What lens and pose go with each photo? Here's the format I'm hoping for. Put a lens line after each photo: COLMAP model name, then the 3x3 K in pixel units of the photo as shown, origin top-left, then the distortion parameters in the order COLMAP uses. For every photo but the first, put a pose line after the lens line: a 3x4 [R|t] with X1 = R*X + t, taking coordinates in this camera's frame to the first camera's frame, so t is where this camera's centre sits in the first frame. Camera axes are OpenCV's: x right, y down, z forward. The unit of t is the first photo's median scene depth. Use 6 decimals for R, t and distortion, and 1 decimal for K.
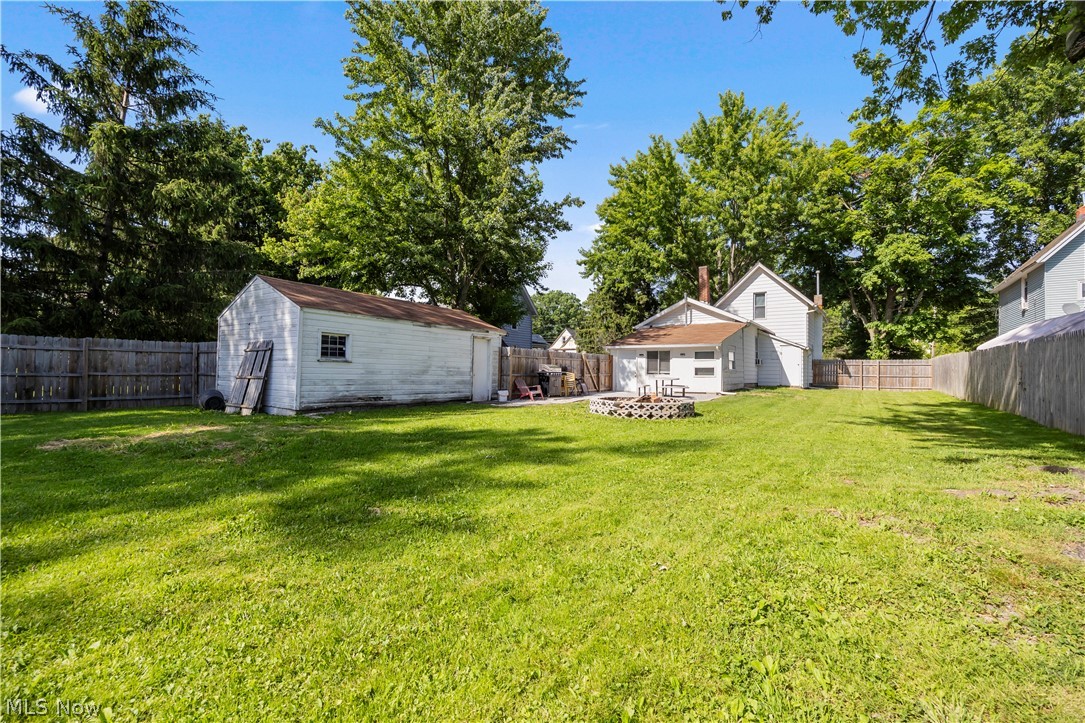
lens RADIAL K [[464.0, 0, 562.7], [0, 464.0, 364.8], [0, 0, 1]] dist [-0.002025, -0.000097]
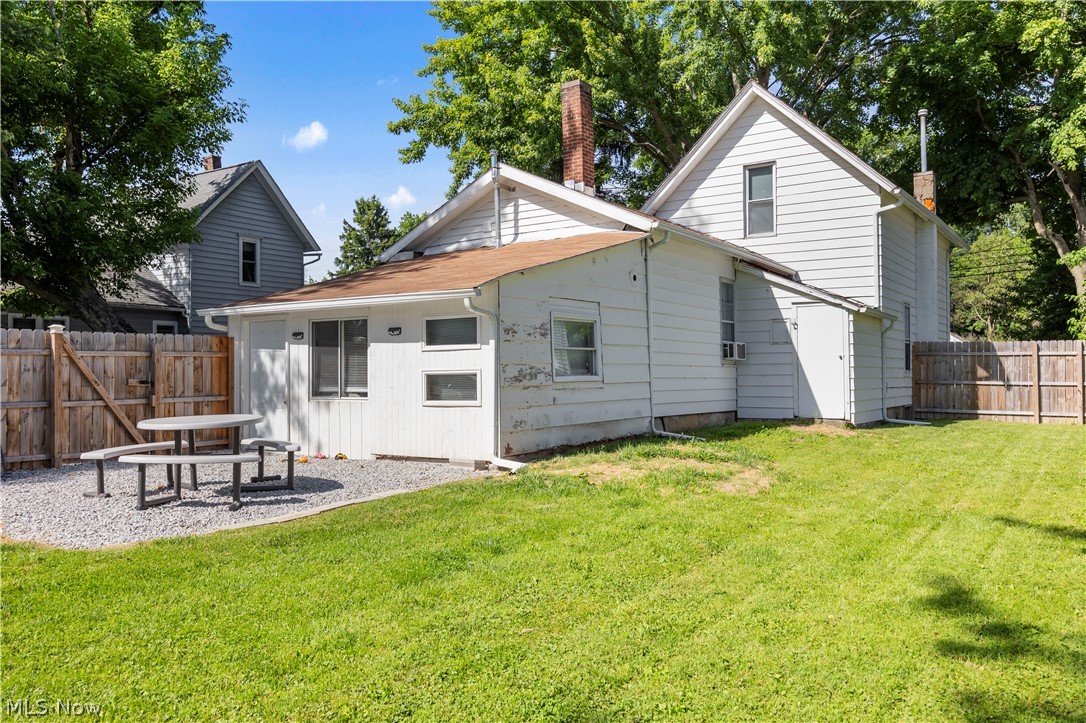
lens RADIAL K [[837.4, 0, 543.0], [0, 837.4, 361.5], [0, 0, 1]] dist [-0.010895, -0.012608]
pose [[0.999752, -0.016796, -0.014654, 0.261948], [0.016774, 0.999858, -0.001667, 0.000416], [0.014680, 0.001420, 0.999891, 0.331630]]
